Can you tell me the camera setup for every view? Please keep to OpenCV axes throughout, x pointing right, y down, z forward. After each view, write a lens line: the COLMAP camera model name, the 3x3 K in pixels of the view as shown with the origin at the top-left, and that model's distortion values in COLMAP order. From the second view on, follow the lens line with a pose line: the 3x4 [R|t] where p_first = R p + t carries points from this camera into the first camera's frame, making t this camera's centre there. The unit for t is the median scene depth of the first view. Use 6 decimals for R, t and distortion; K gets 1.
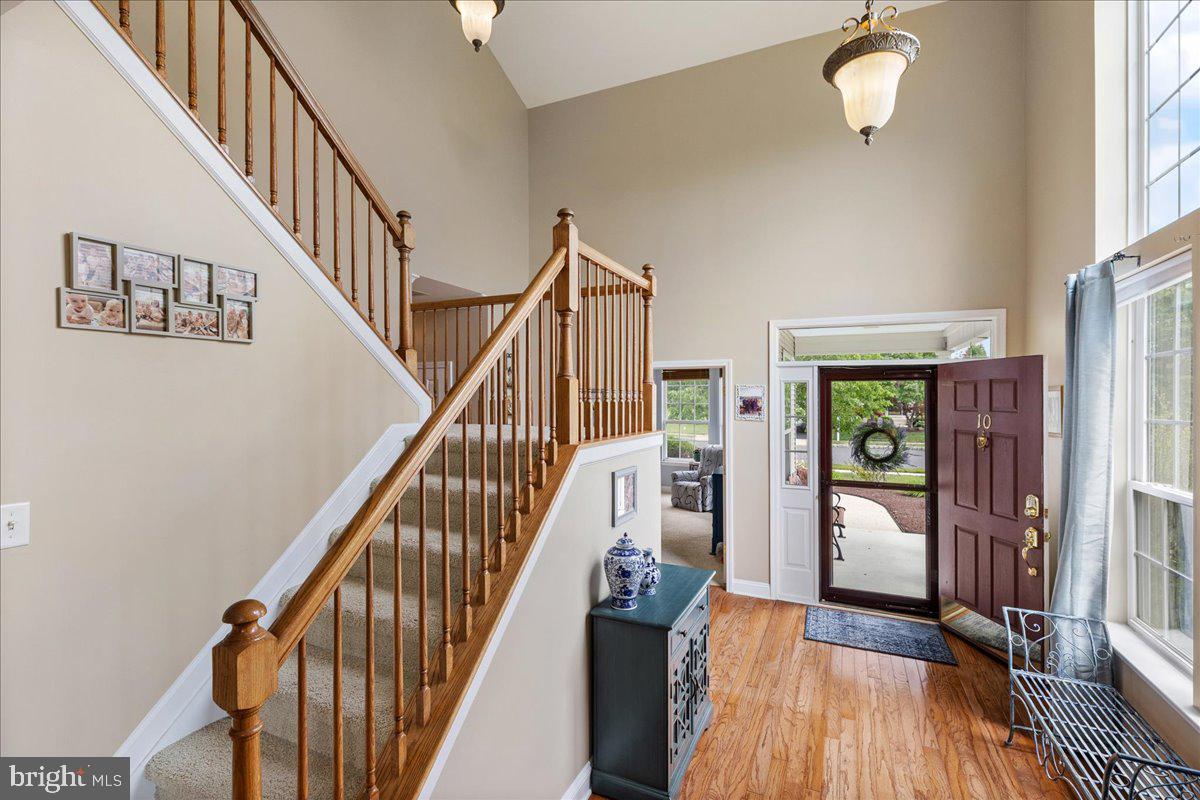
lens RADIAL K [[538.0, 0, 599.5], [0, 538.0, 400.8], [0, 0, 1]] dist [0.011116, -0.000411]
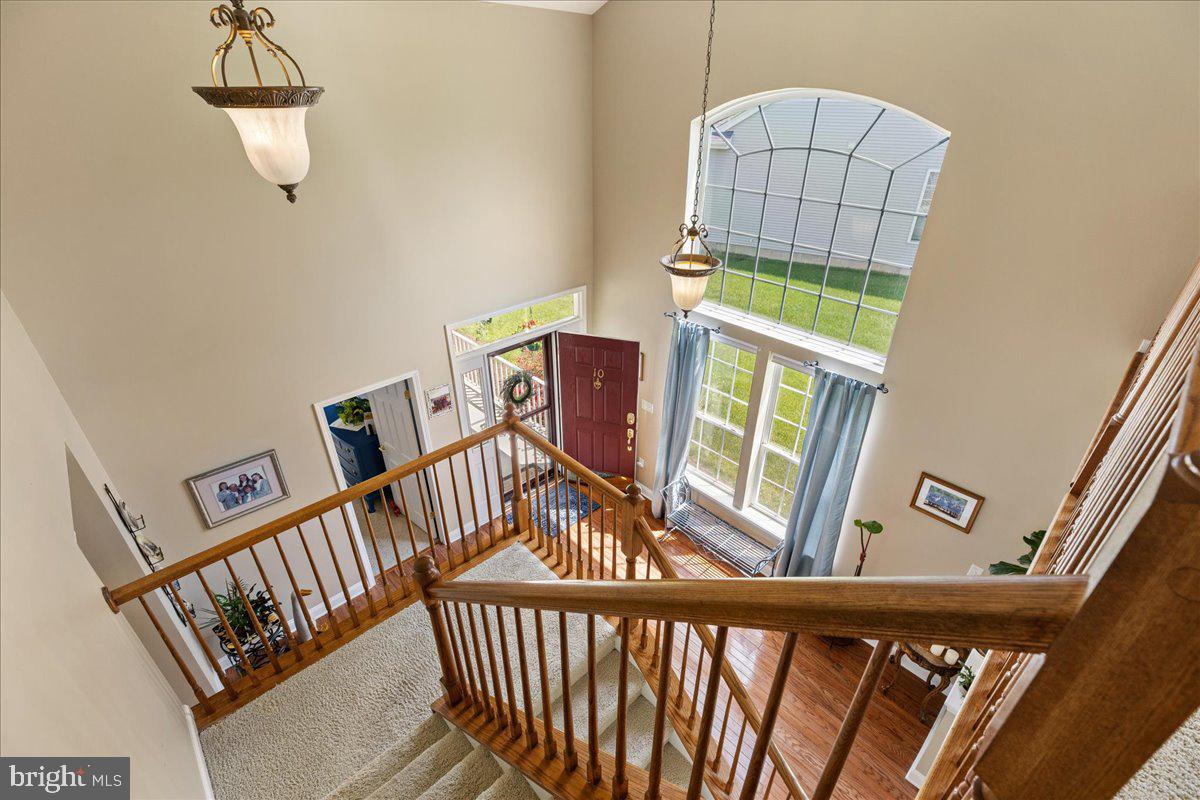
lens RADIAL K [[538.0, 0, 599.3], [0, 538.0, 398.0], [0, 0, 1]] dist [0.011116, -0.000411]
pose [[0.378471, -0.465629, 0.799969, -0.467841], [0.001827, 0.864632, 0.502402, -0.562714], [-0.925611, -0.188683, 0.328089, 0.394260]]
